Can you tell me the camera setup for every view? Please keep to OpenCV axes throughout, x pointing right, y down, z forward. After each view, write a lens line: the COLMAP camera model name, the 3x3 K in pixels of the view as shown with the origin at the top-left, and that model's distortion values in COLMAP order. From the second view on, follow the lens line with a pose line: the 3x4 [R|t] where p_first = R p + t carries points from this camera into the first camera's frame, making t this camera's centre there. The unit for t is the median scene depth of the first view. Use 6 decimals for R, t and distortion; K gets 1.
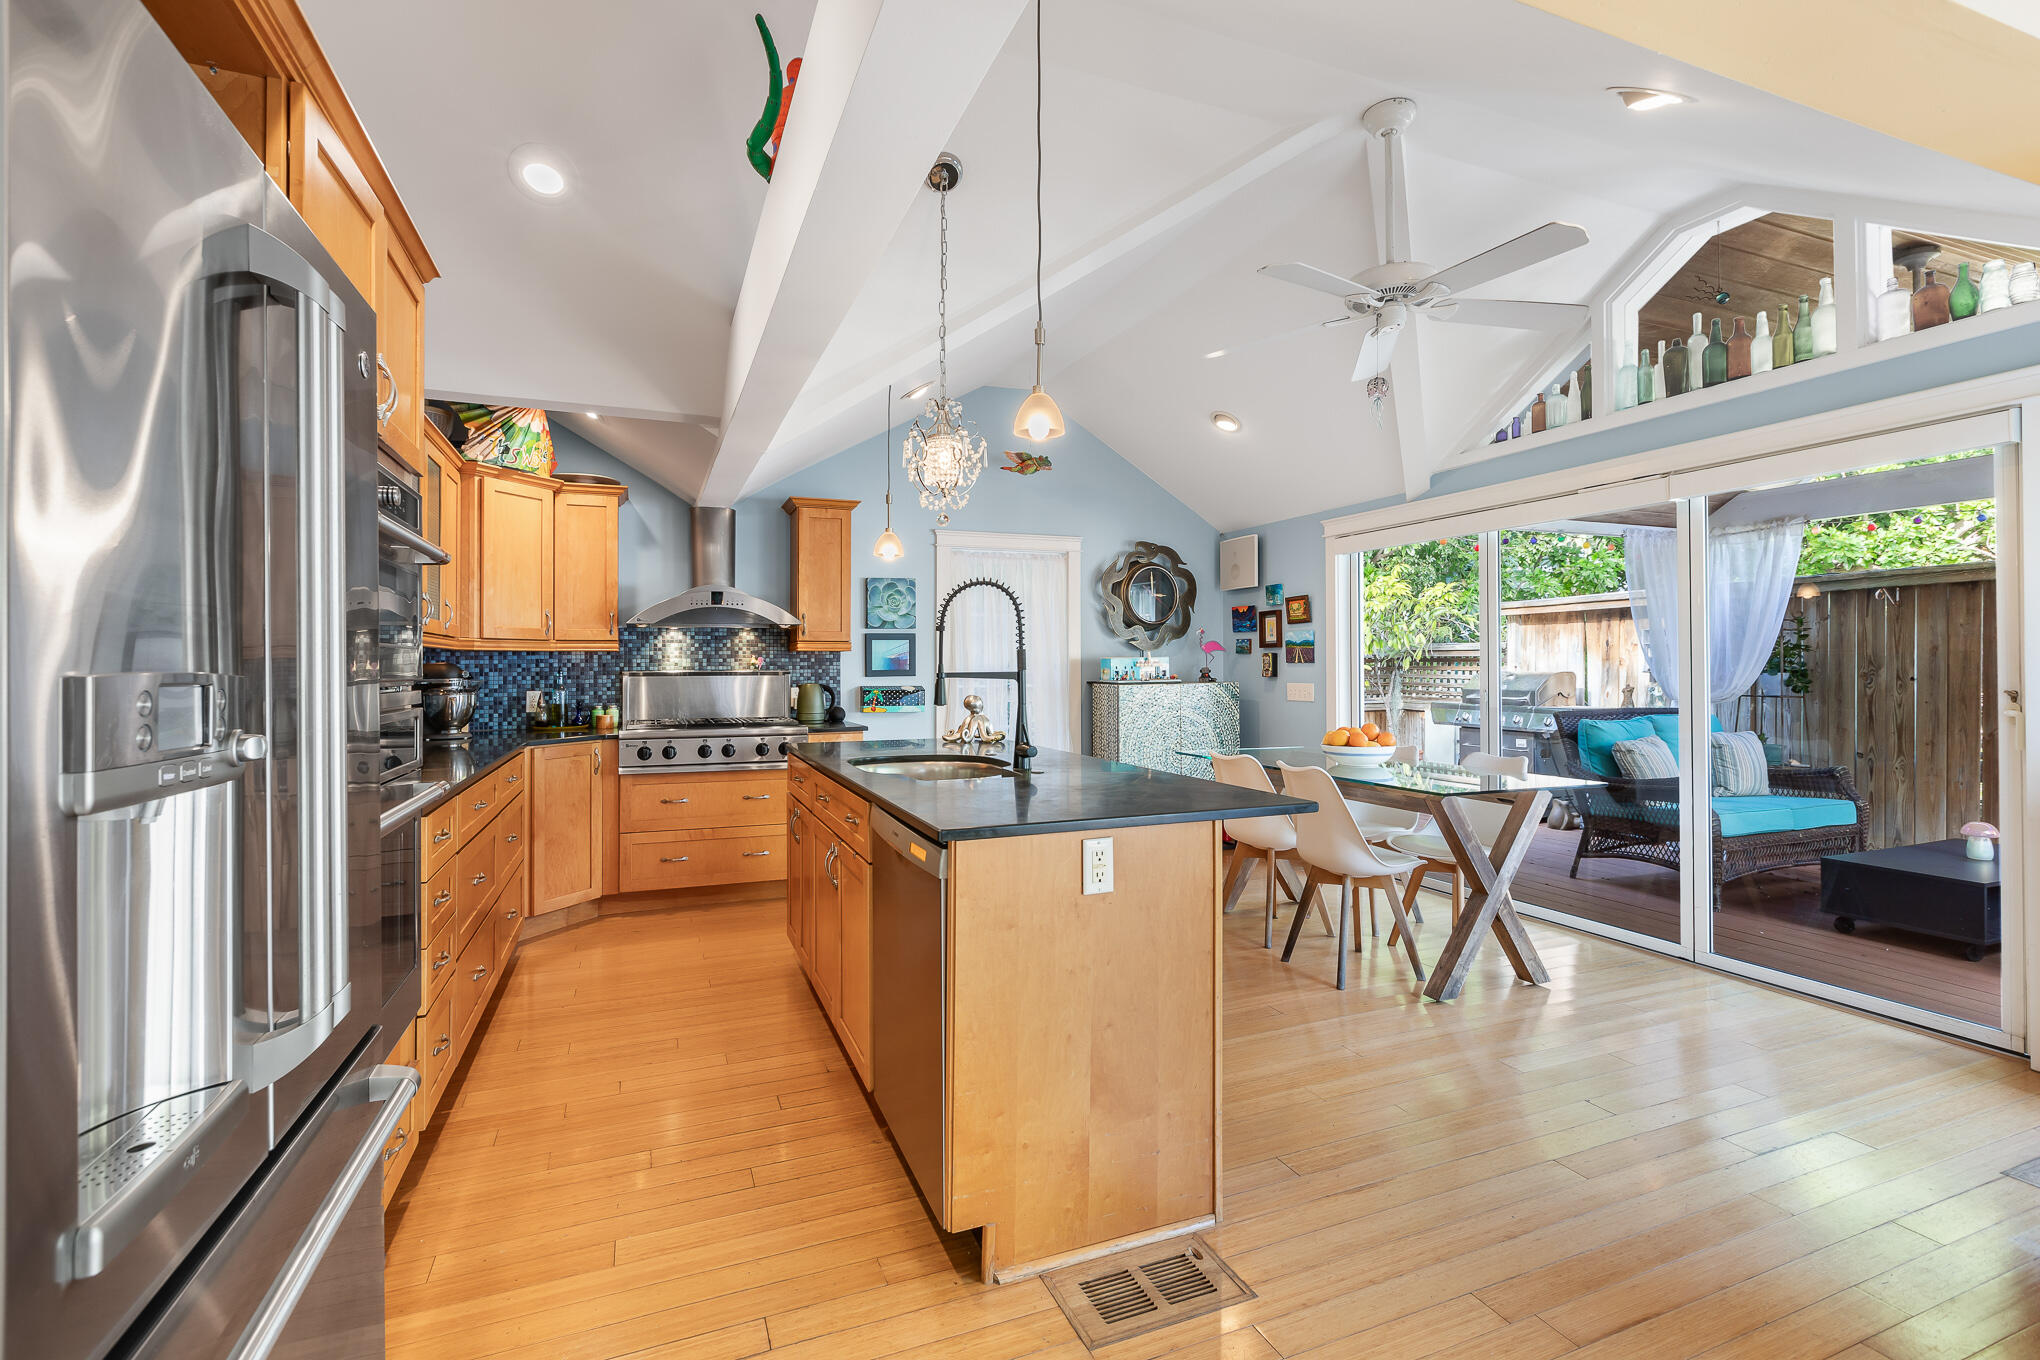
lens RADIAL K [[921.7, 0, 1021.2], [0, 921.7, 661.9], [0, 0, 1]] dist [0.001072, 0.001119]
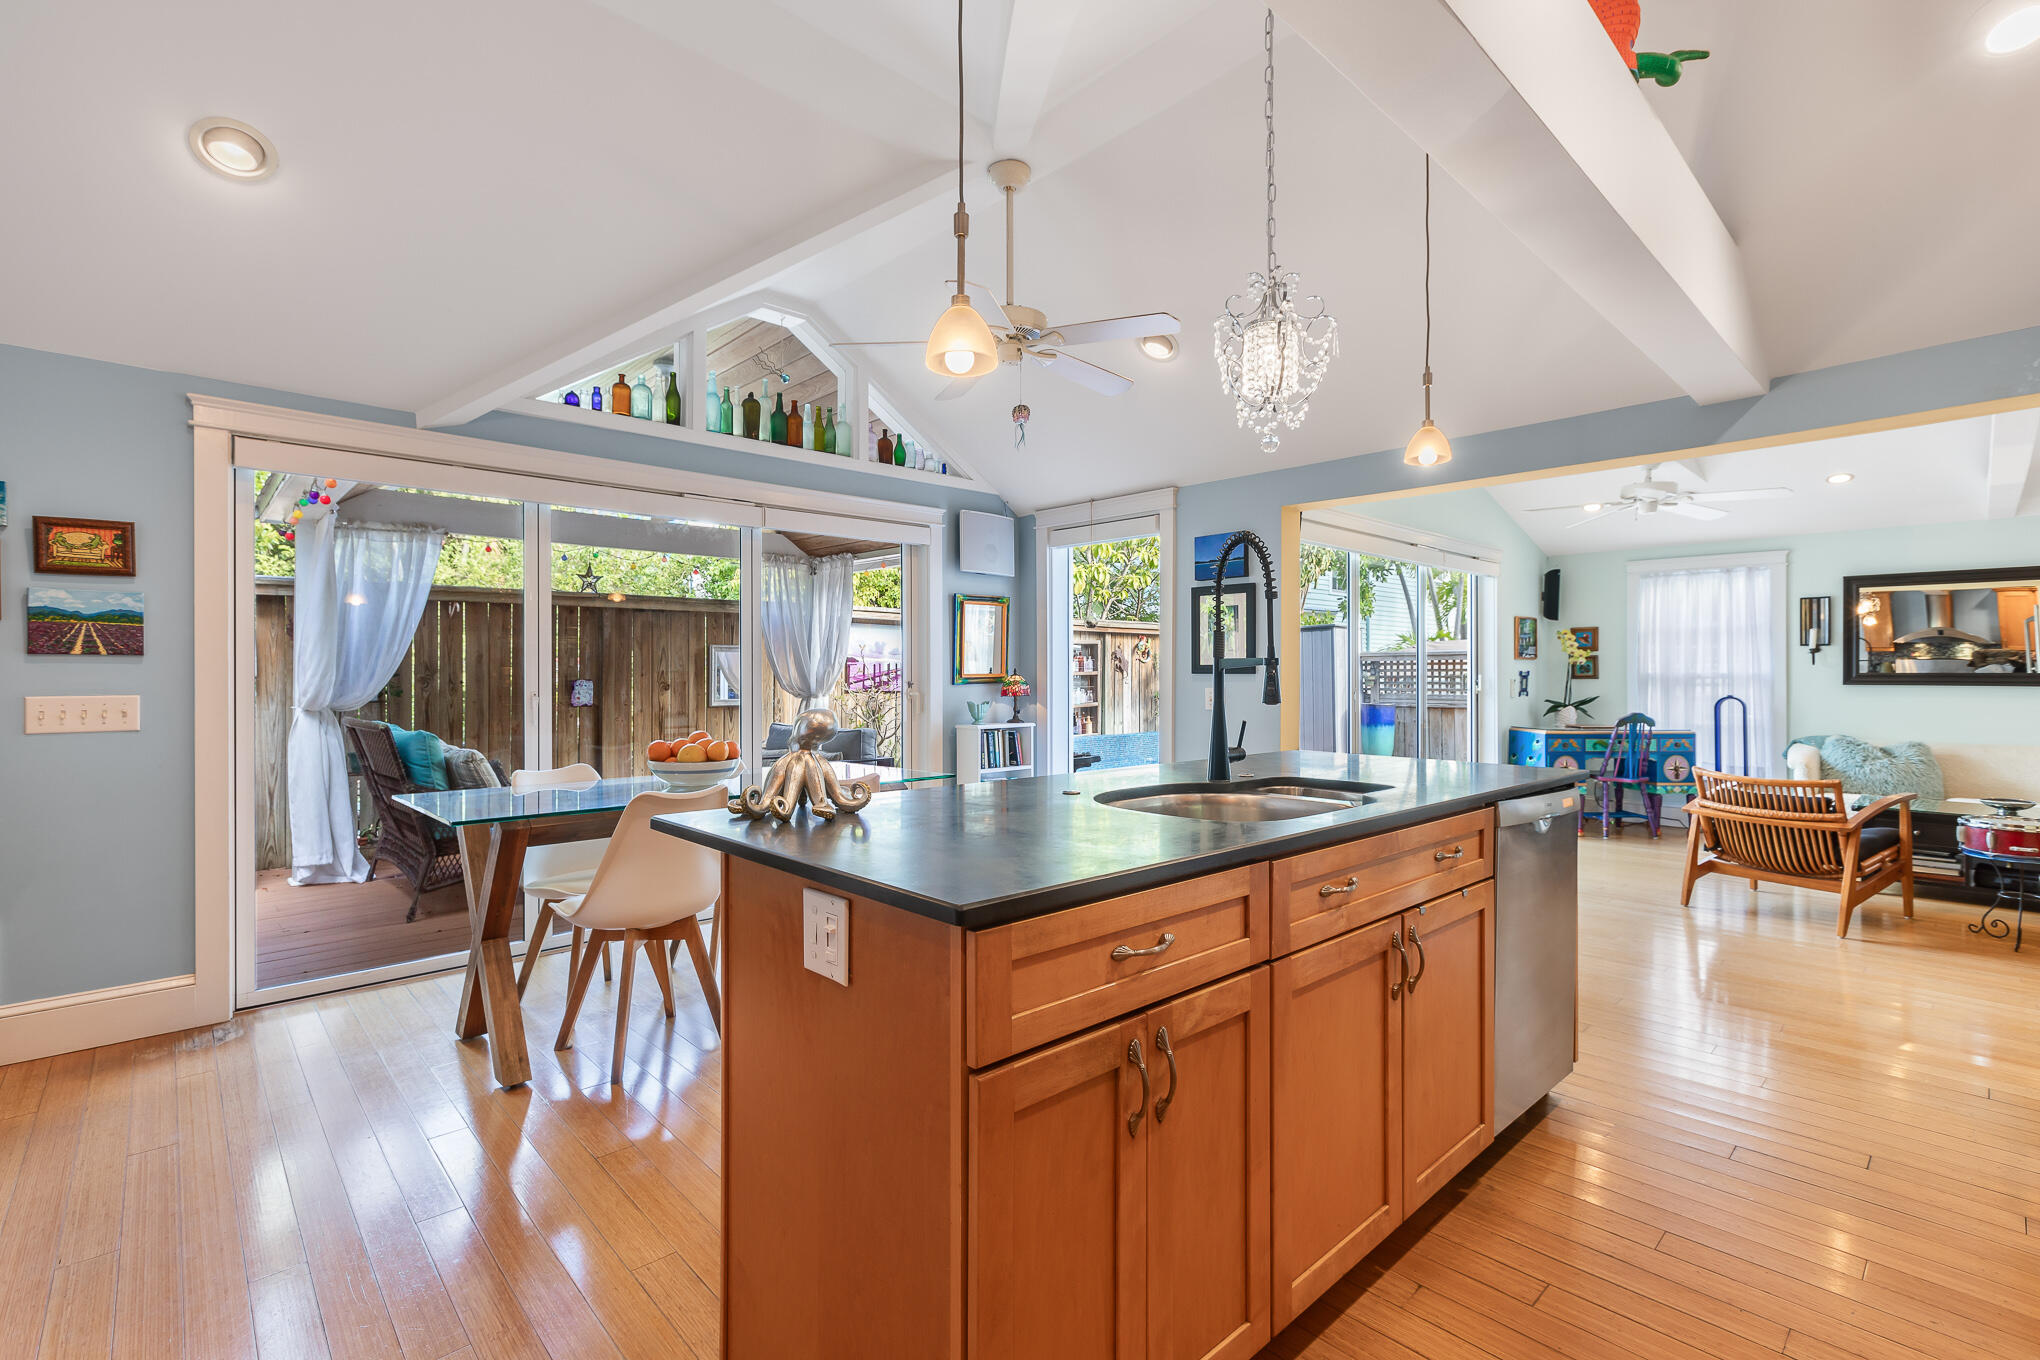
lens RADIAL K [[921.7, 0, 1032.2], [0, 921.7, 676.2], [0, 0, 1]] dist [0.001072, 0.001119]
pose [[-0.361477, 0.004284, 0.932371, -0.352037], [-0.002005, 0.999984, -0.005372, 0.014503], [-0.932379, -0.003811, -0.361463, 0.726975]]
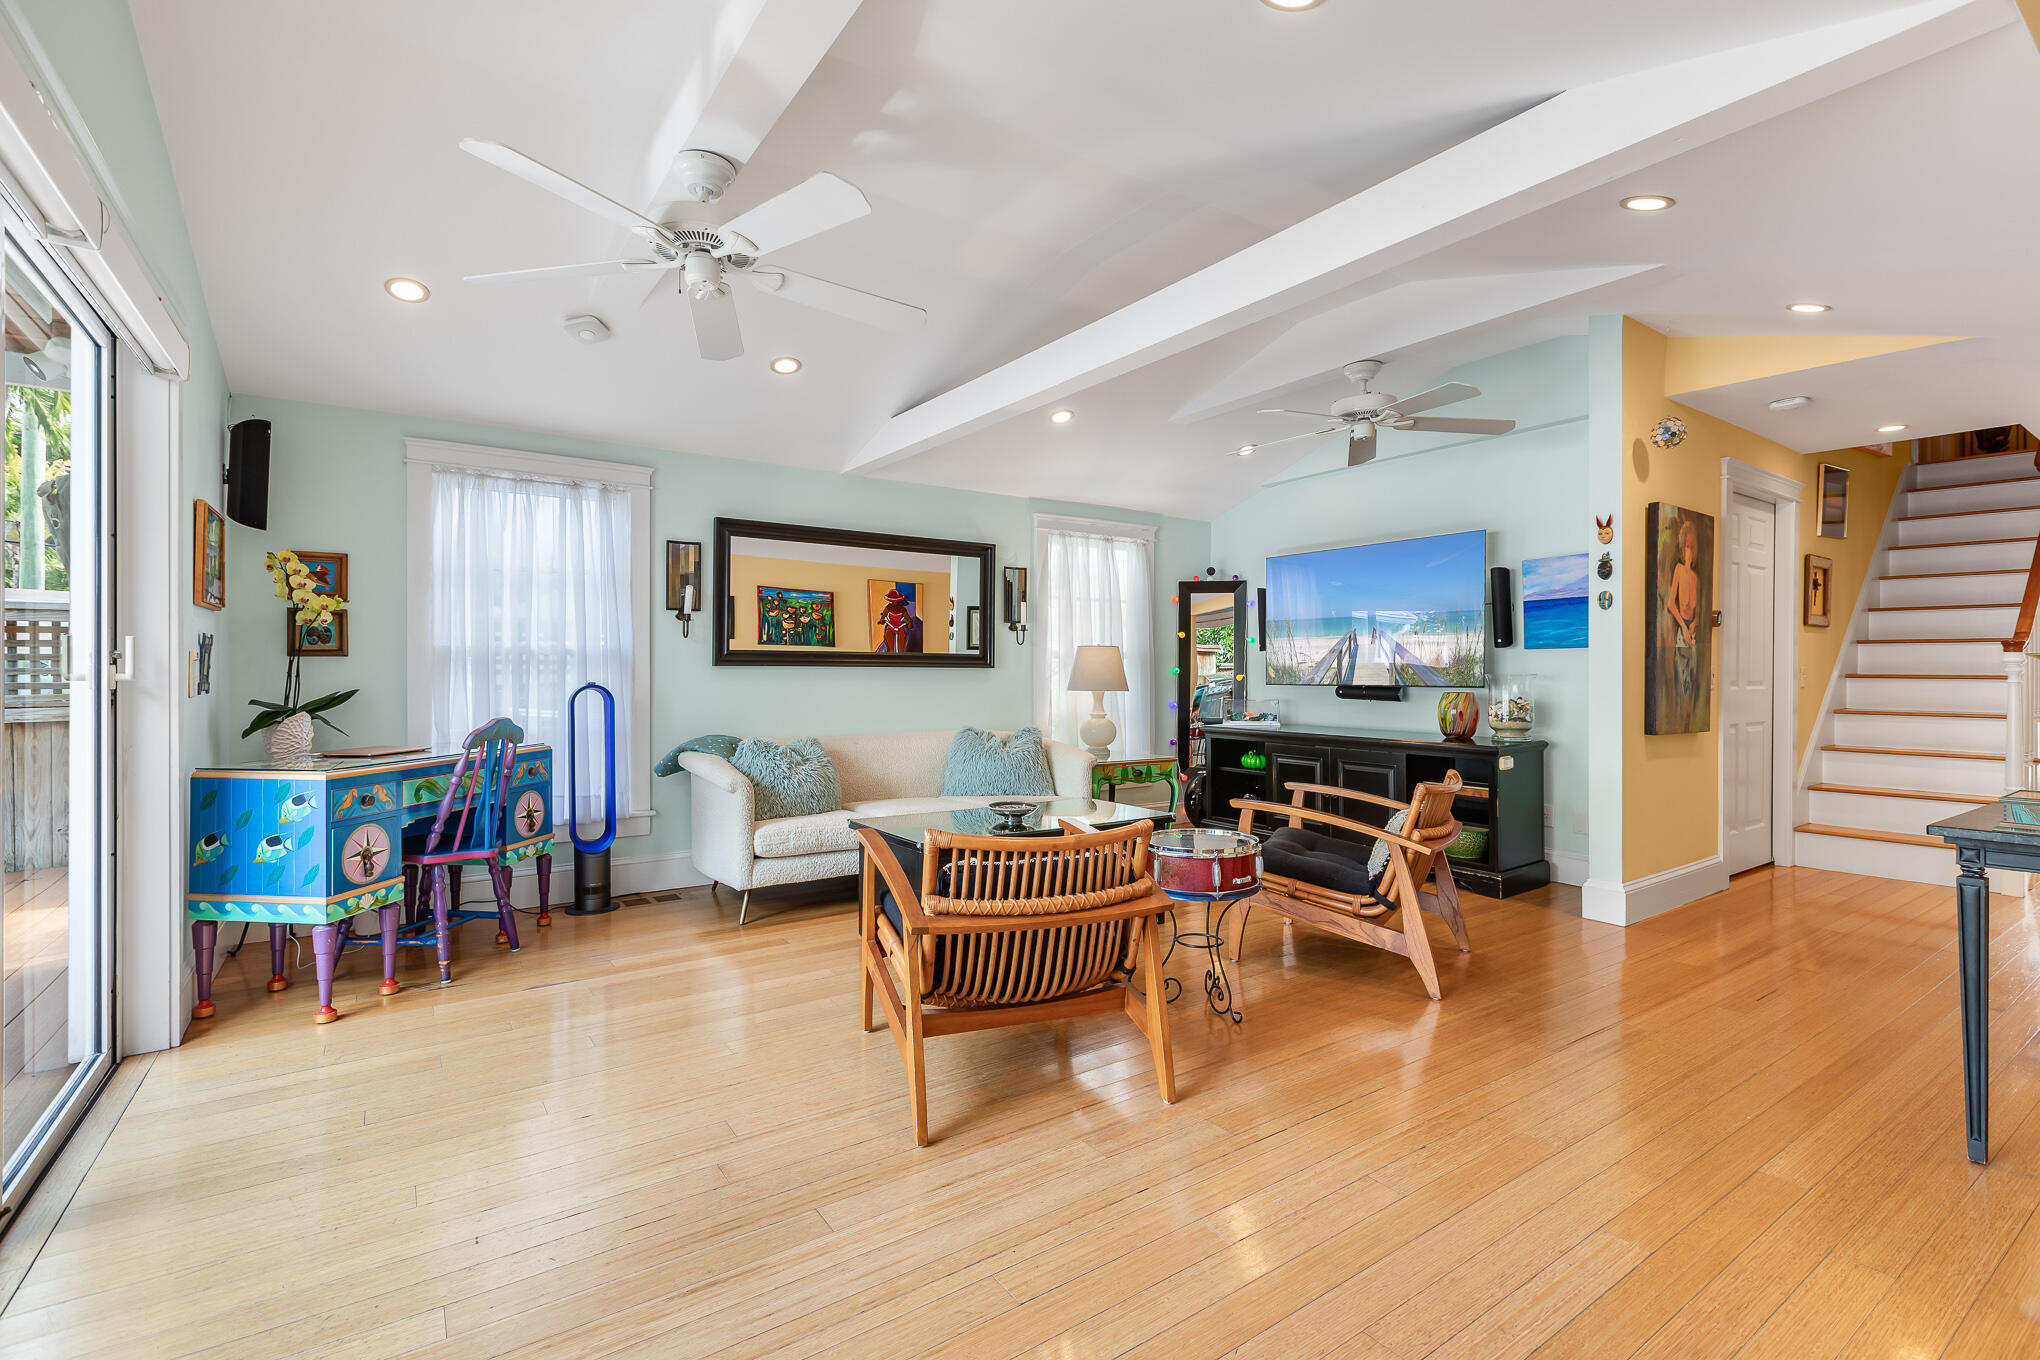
lens RADIAL K [[921.7, 0, 1015.5], [0, 921.7, 671.5], [0, 0, 1]] dist [0.001072, 0.001119]
pose [[-0.979107, 0.006647, -0.203239, 0.245986], [0.007179, 0.999972, -0.001877, 0.025528], [0.203221, -0.003297, -0.979127, 0.253276]]
